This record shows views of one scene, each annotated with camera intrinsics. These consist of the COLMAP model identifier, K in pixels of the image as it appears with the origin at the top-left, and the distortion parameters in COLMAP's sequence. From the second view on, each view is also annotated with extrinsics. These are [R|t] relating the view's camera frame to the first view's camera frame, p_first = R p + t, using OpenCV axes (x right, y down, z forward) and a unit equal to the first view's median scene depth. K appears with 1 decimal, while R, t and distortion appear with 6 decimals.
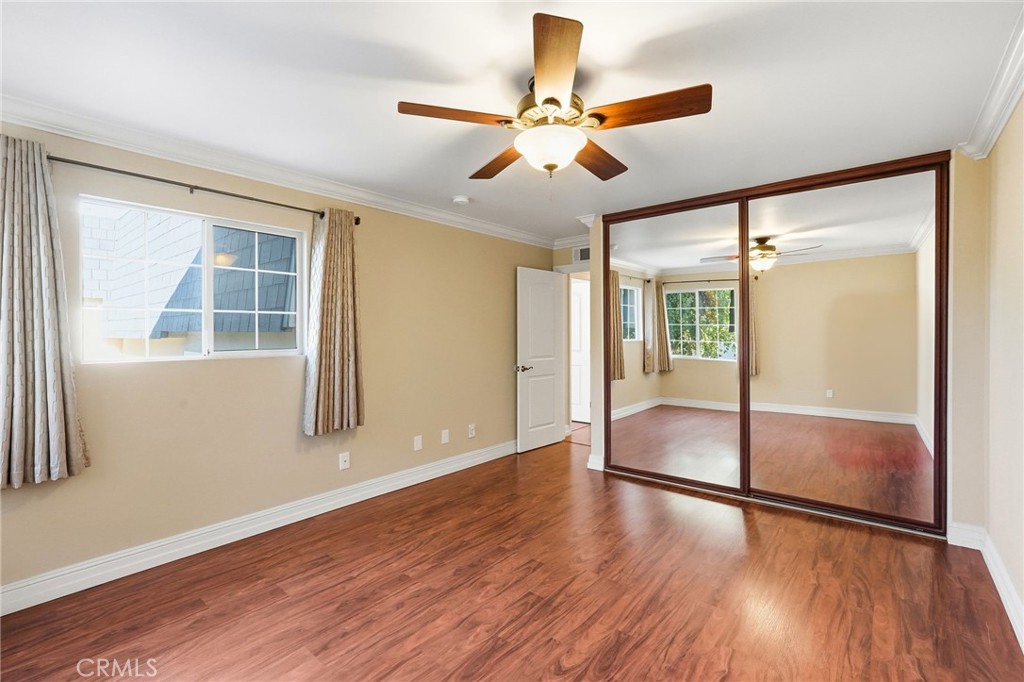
lens RADIAL K [[453.7, 0, 510.2], [0, 453.7, 335.1], [0, 0, 1]] dist [0.001671, 0.002123]
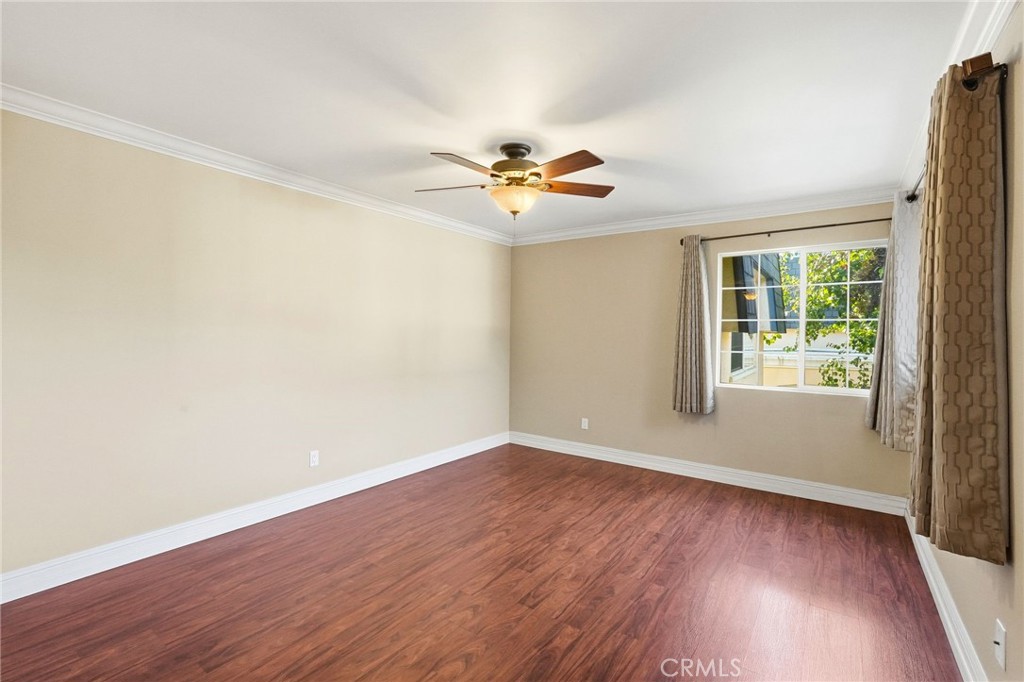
lens RADIAL K [[453.7, 0, 511.1], [0, 453.7, 338.5], [0, 0, 1]] dist [0.001671, 0.002123]
pose [[-0.997224, -0.006149, -0.074201, 0.173058], [-0.007414, 0.999832, 0.016786, -0.008679], [0.074085, 0.017289, -0.997102, 2.068035]]
